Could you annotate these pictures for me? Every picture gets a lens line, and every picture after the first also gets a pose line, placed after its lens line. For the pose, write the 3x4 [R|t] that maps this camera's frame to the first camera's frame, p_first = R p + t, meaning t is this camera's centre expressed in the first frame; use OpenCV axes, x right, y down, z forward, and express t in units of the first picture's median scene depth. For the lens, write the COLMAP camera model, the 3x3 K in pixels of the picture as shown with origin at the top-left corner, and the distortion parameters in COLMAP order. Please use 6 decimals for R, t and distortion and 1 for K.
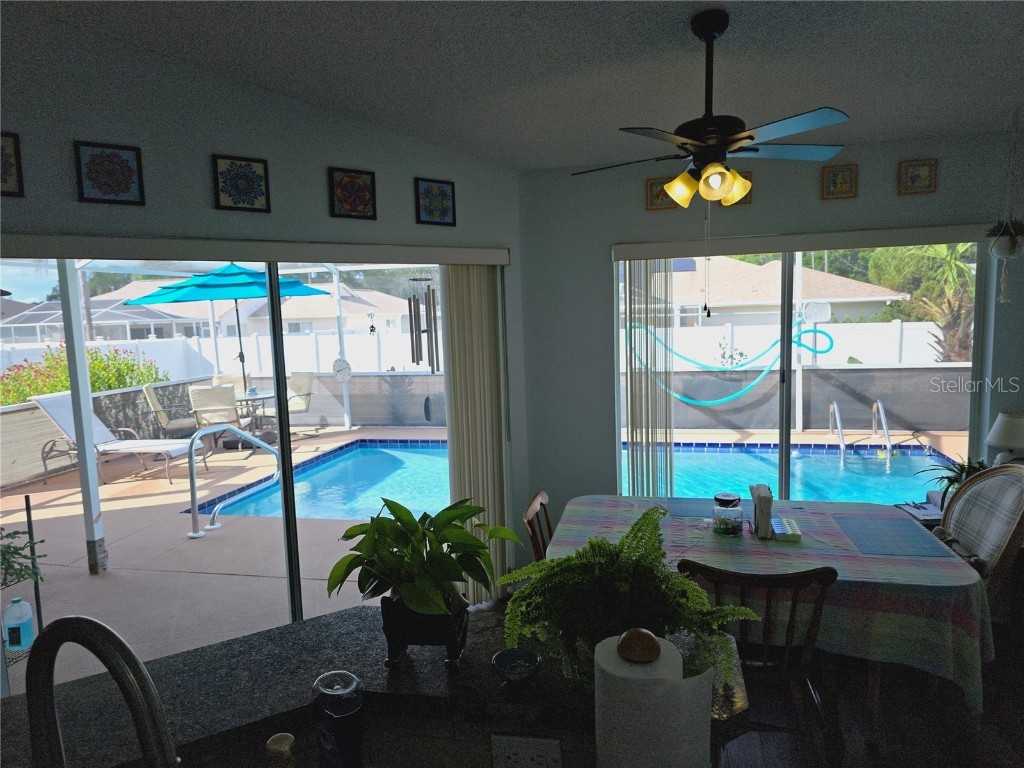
lens RADIAL K [[695.9, 0, 512.0], [0, 695.9, 384.0], [0, 0, 1]] dist [0.000178, 0.000471]
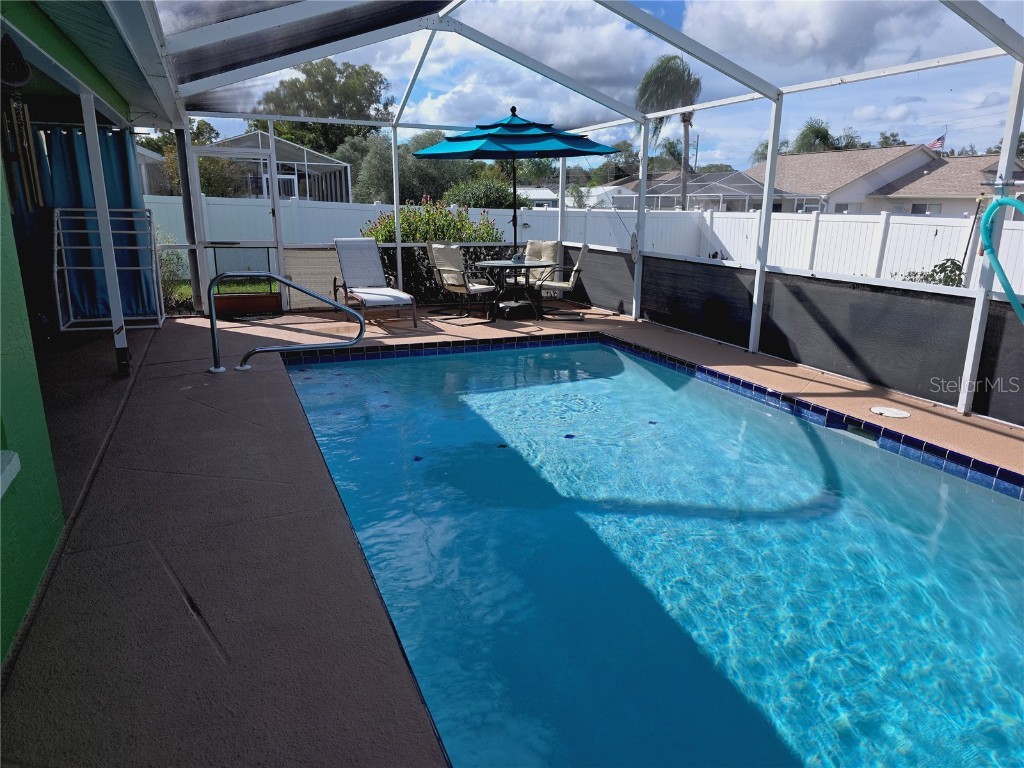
lens RADIAL K [[695.9, 0, 512.0], [0, 695.9, 384.0], [0, 0, 1]] dist [0.000178, 0.000471]
pose [[0.580481, 0.245418, -0.776410, 0.381099], [-0.114875, 0.968645, 0.220296, -0.031210], [0.806130, -0.038688, 0.590472, 0.426171]]
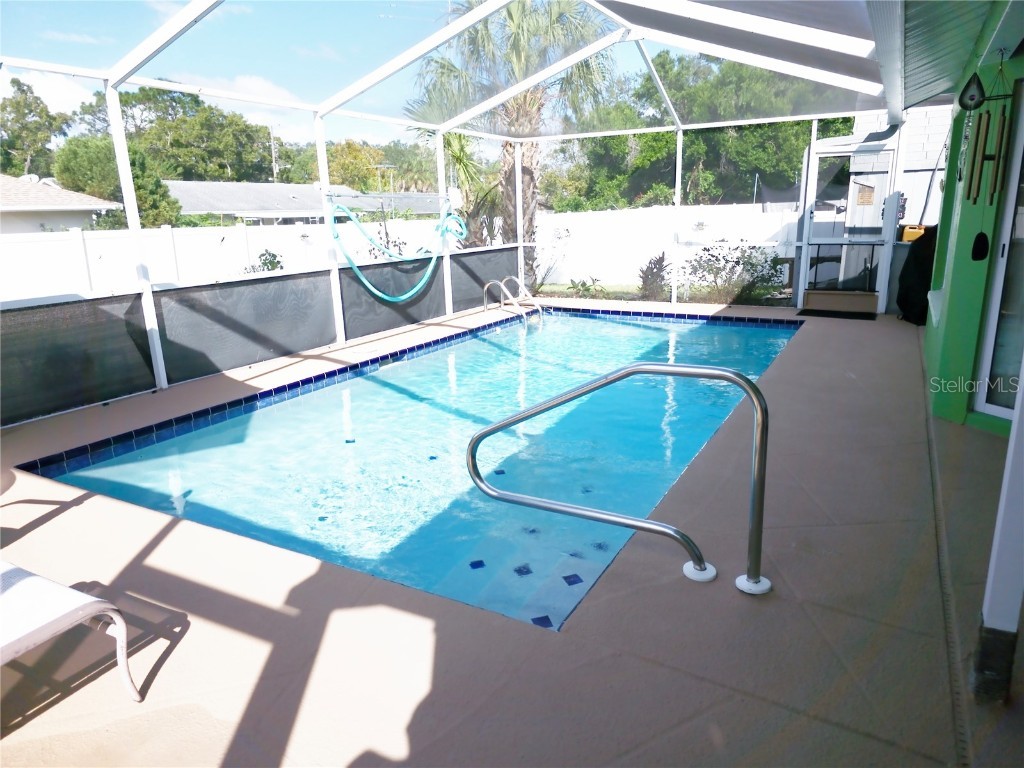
lens RADIAL K [[695.9, 0, 512.0], [0, 695.9, 384.0], [0, 0, 1]] dist [0.000178, 0.000471]
pose [[0.273815, -0.210907, 0.938373, -0.535082], [0.116153, 0.975771, 0.185419, -0.016263], [-0.954743, 0.058224, 0.291678, 0.579928]]
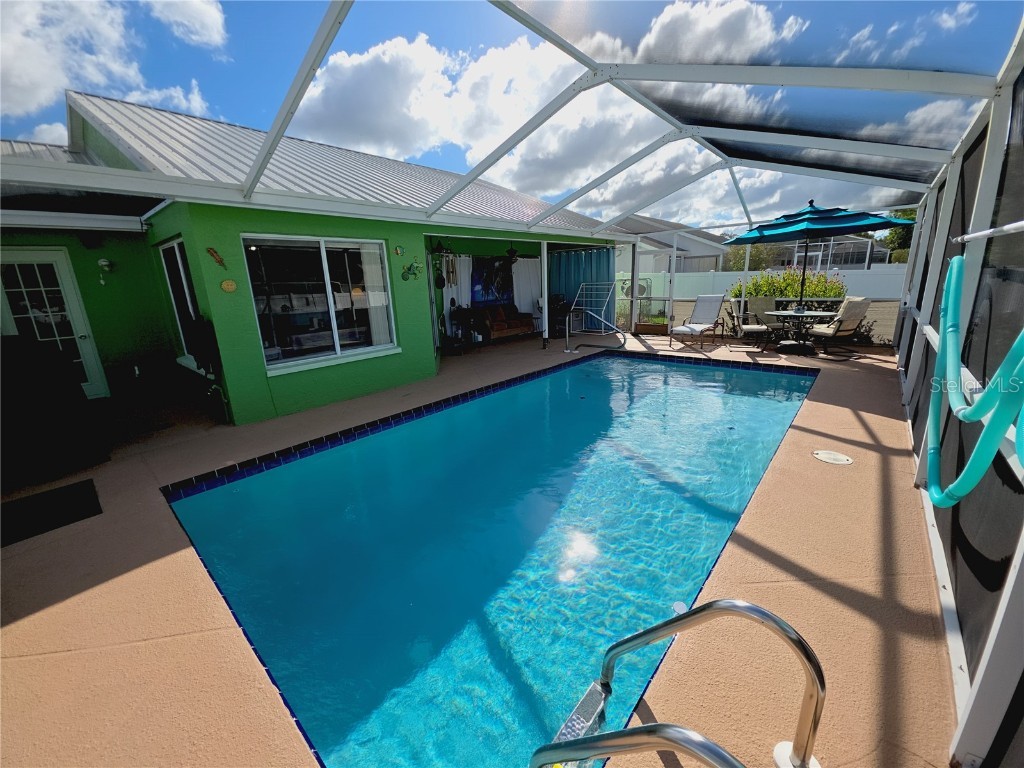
lens RADIAL K [[401.8, 0, 512.0], [0, 401.8, 384.0], [0, 0, 1]] dist [0.002184, 0.000089]
pose [[-0.474822, 0.273909, -0.836372, 0.540655], [-0.030727, 0.944595, 0.326796, -0.088764], [0.879545, 0.180869, -0.440098, 0.878201]]
